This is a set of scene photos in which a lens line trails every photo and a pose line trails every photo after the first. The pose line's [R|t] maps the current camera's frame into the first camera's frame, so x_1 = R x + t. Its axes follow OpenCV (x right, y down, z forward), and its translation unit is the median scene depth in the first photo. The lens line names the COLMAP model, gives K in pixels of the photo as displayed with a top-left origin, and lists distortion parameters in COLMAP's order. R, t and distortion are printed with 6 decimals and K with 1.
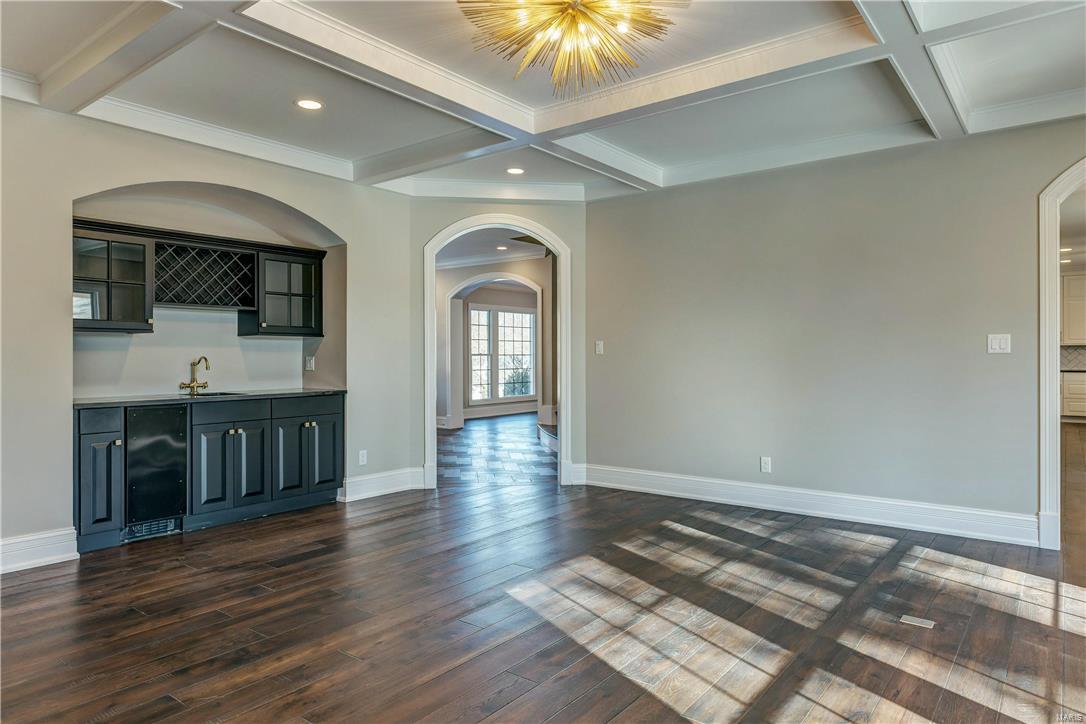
lens RADIAL K [[678.8, 0, 554.7], [0, 678.8, 360.0], [0, 0, 1]] dist [-0.001155, -0.000956]
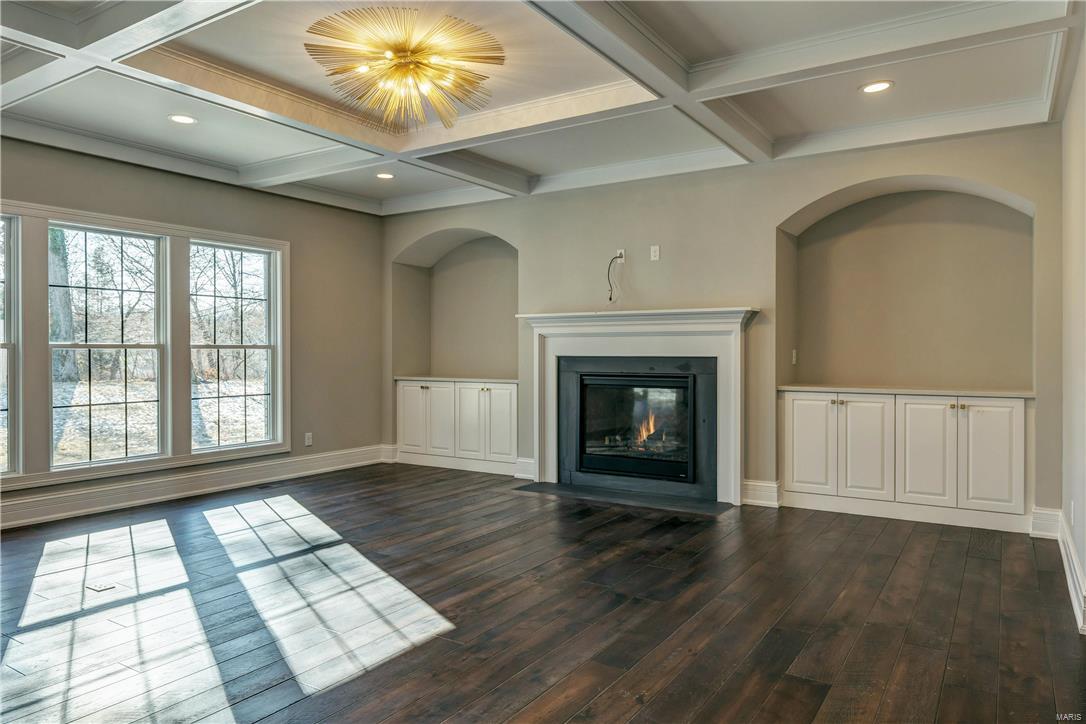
lens RADIAL K [[728.1, 0, 543.0], [0, 728.1, 362.0], [0, 0, 1]] dist [-0.004558, 0.001518]
pose [[-0.996817, 0.006864, -0.079434, -0.074255], [0.004685, 0.999608, 0.027586, -0.017602], [0.079592, 0.027126, -0.996458, 1.629939]]
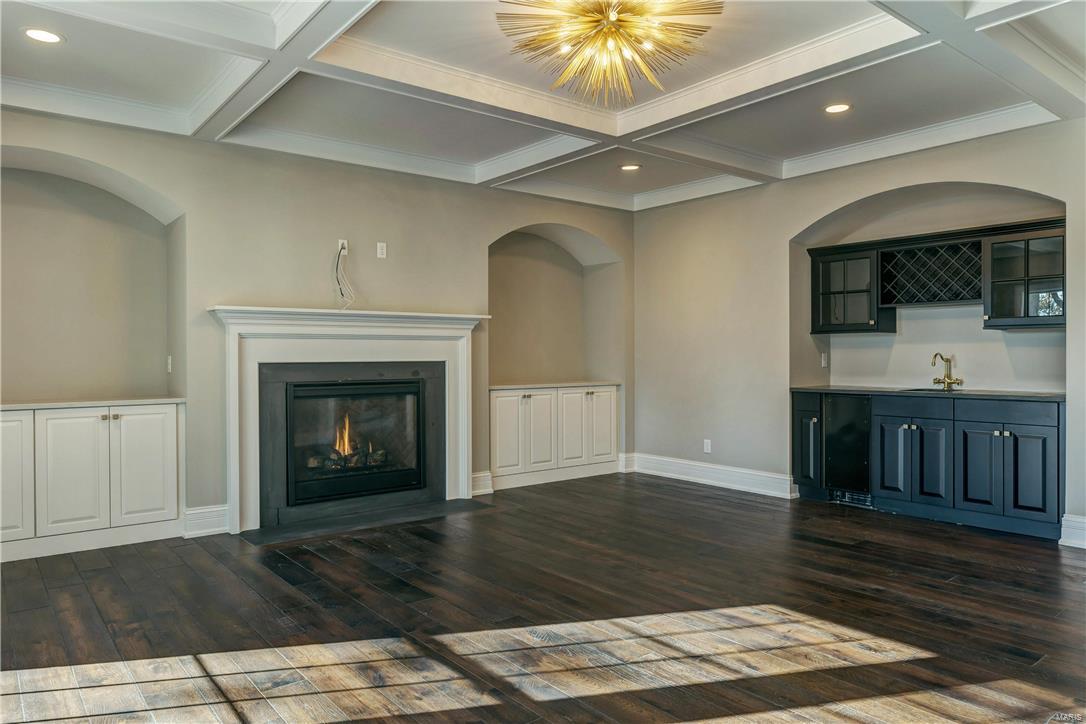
lens RADIAL K [[728.1, 0, 543.0], [0, 728.1, 362.0], [0, 0, 1]] dist [-0.004558, 0.001518]
pose [[-0.237581, 0.013428, -0.971275, 0.816110], [-0.002384, 0.999893, 0.014407, -0.006999], [0.971365, 0.005739, -0.237523, 0.821691]]
